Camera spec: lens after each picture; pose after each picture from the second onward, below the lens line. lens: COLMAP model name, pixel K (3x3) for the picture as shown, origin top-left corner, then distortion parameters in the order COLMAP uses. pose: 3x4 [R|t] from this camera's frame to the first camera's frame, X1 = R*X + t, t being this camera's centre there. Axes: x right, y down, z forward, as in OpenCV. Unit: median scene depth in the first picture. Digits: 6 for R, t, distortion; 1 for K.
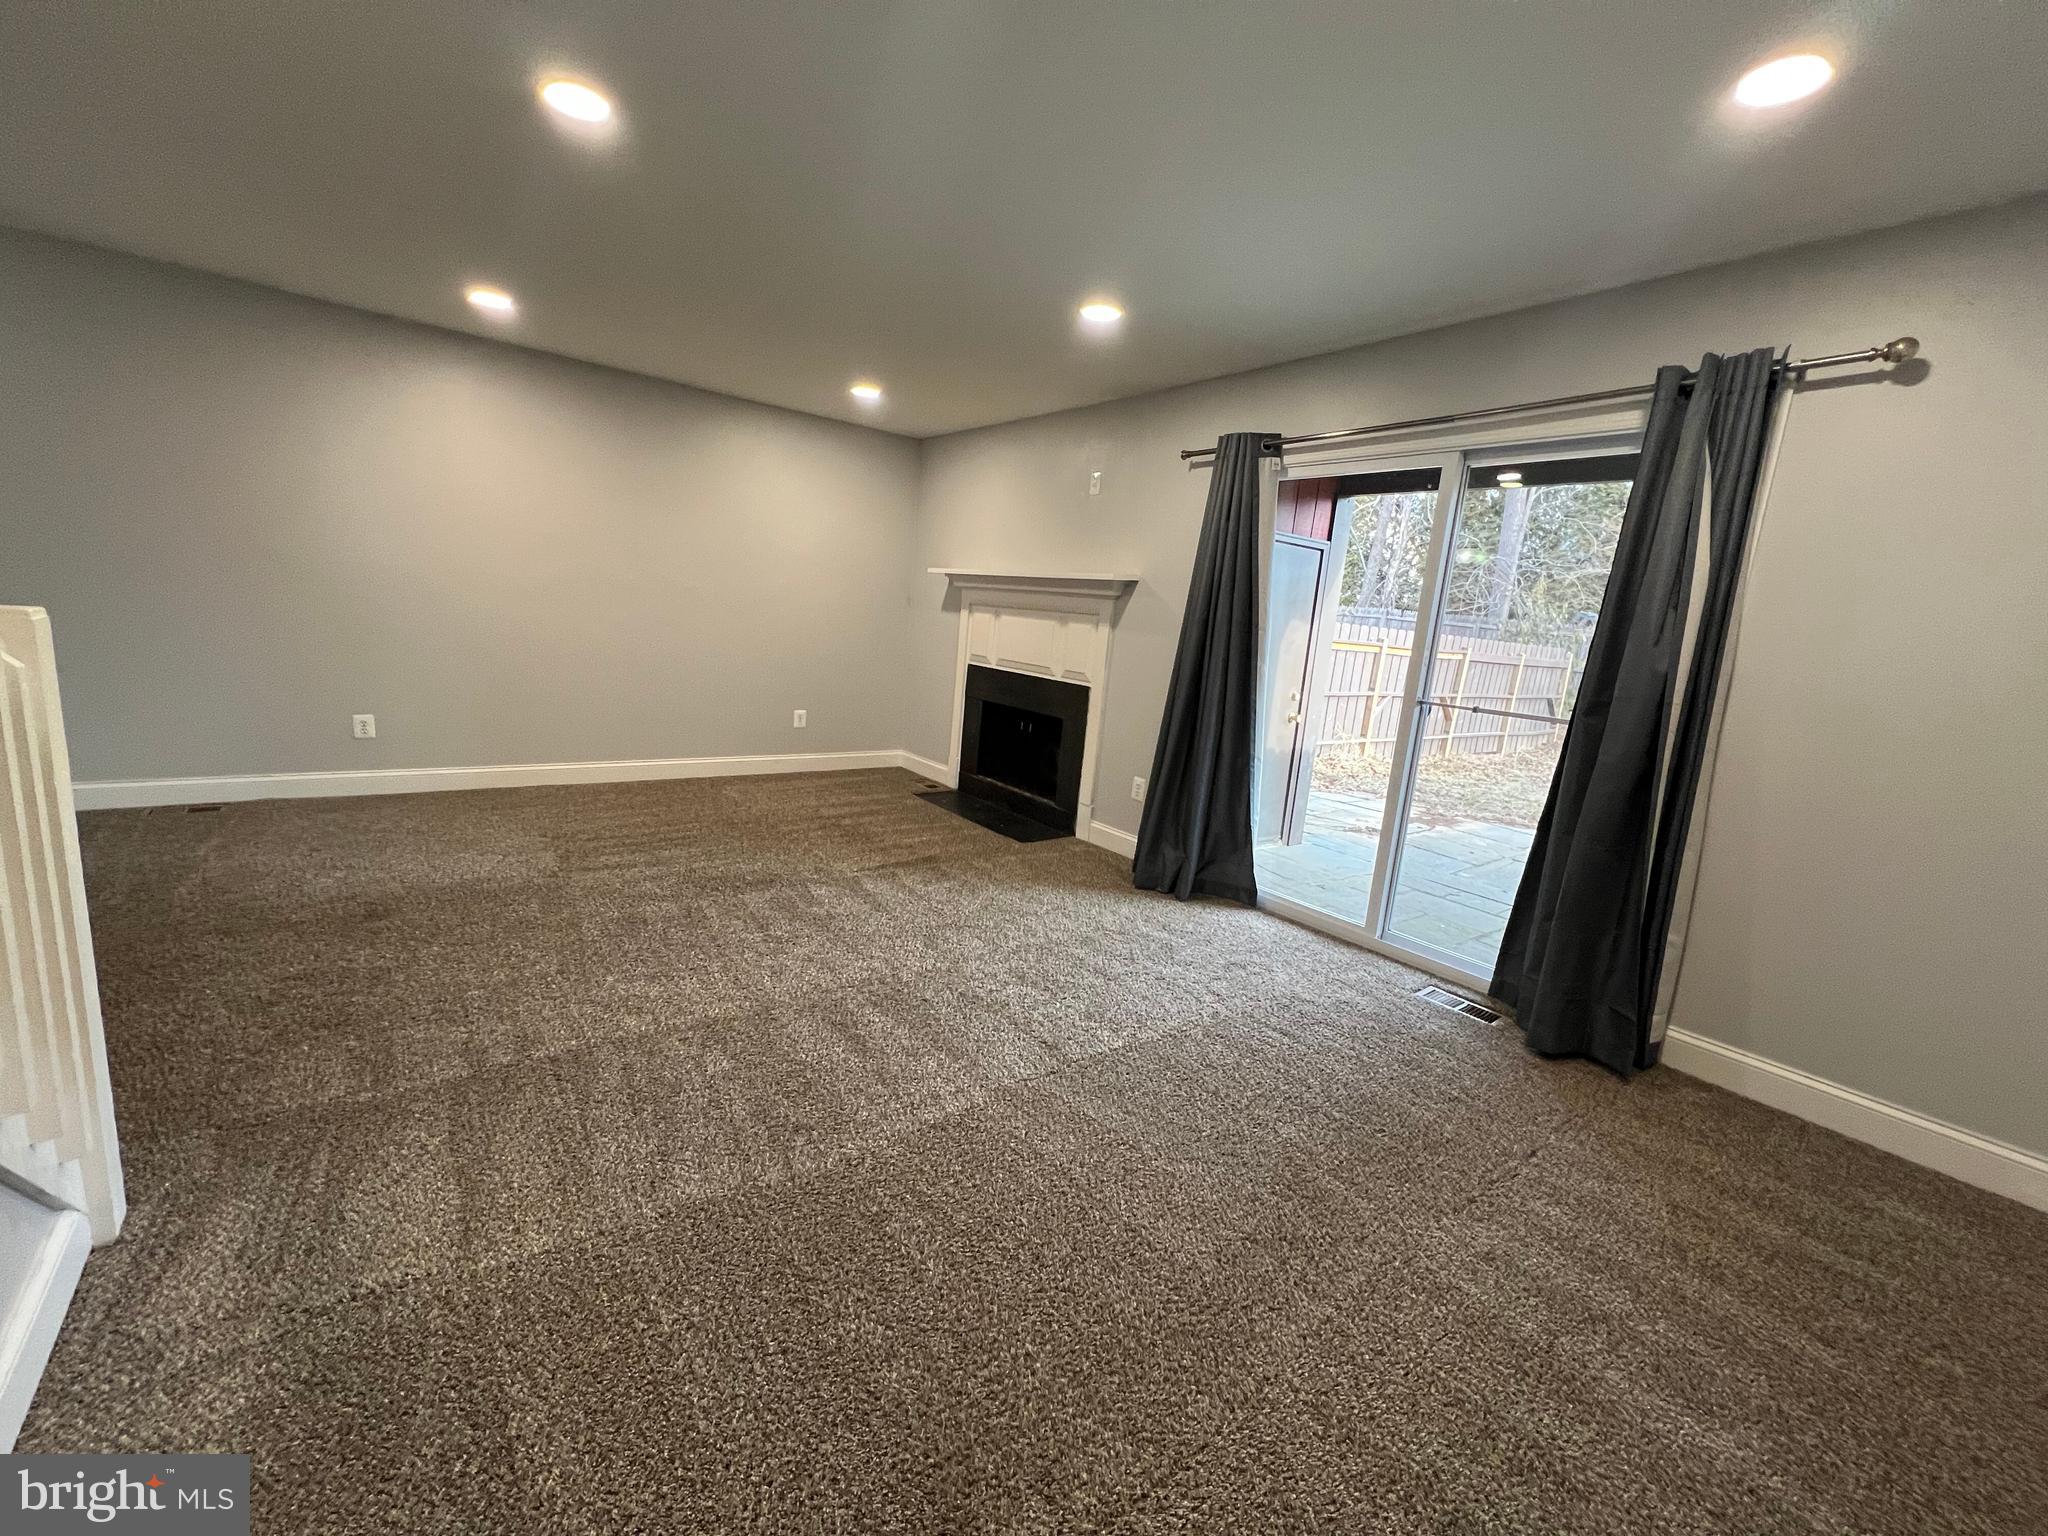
lens RADIAL K [[814.9, 0, 1027.1], [0, 814.9, 749.3], [0, 0, 1]] dist [-0.002182, 0.000082]
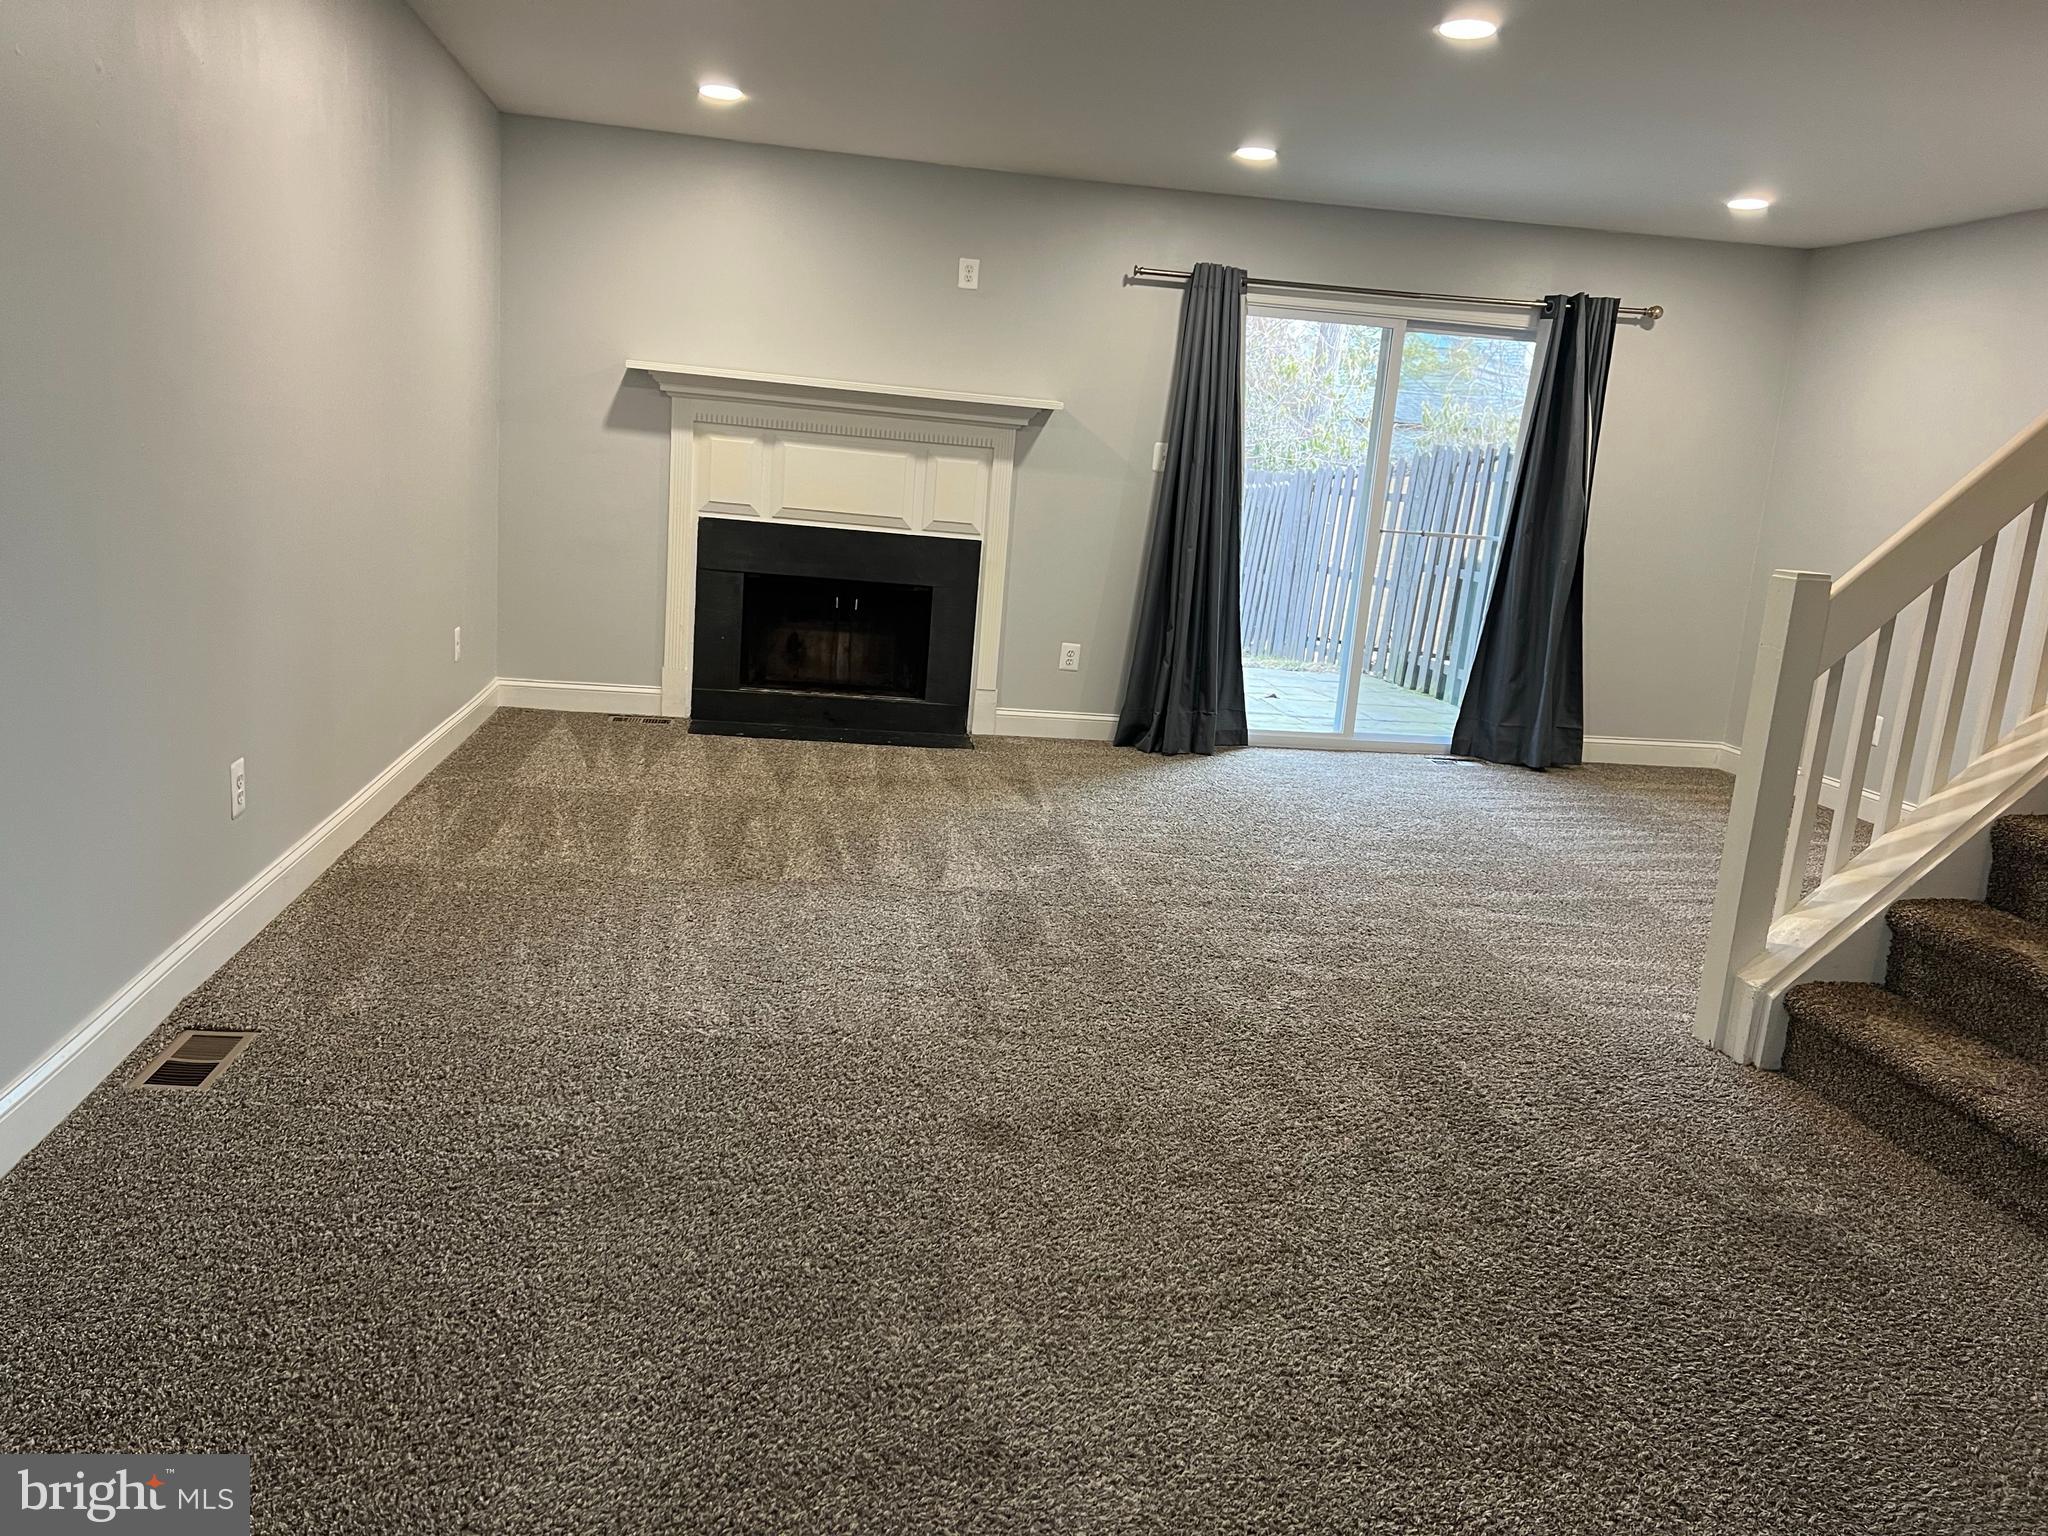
lens RADIAL K [[1547.6, 0, 1011.6], [0, 1547.6, 766.3], [0, 0, 1]] dist [0.056441, -0.049778]
pose [[0.503115, -0.211596, 0.837916, -1.229530], [0.103776, 0.977340, 0.184493, -0.139508], [-0.857966, -0.005866, 0.513672, 0.209952]]
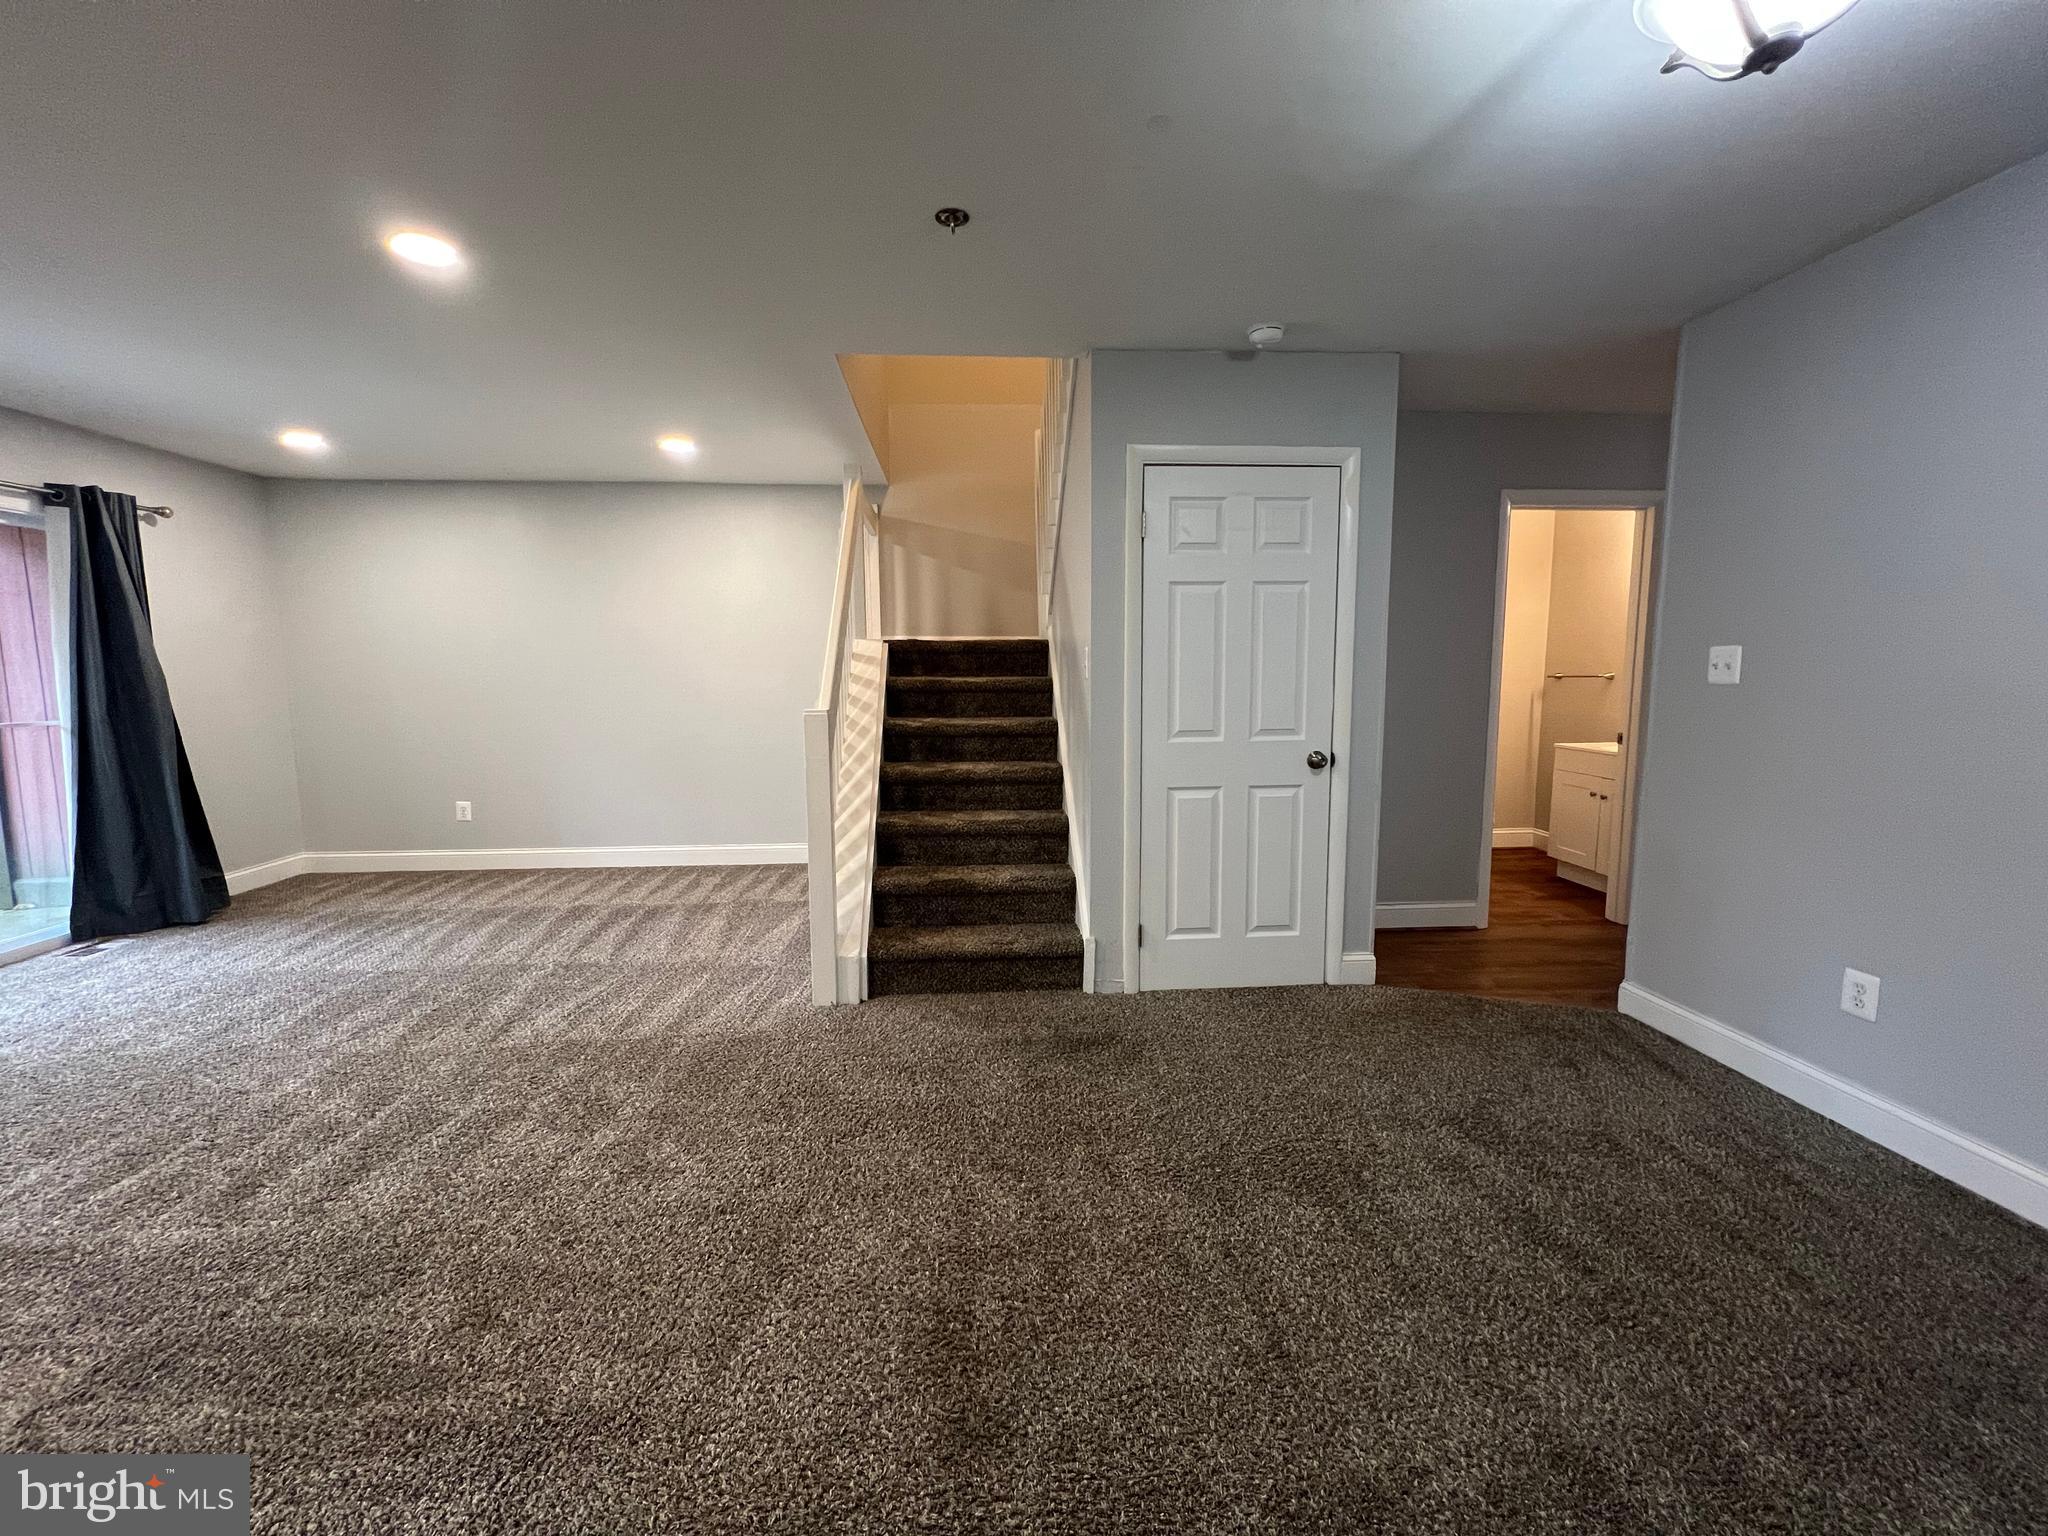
lens RADIAL K [[814.9, 0, 1021.8], [0, 814.9, 765.9], [0, 0, 1]] dist [-0.002182, 0.000082]
pose [[-0.825516, -0.141676, 0.546307, -0.863789], [0.028047, 0.956485, 0.290430, -0.192855], [-0.563681, 0.255077, -0.785620, 0.713657]]
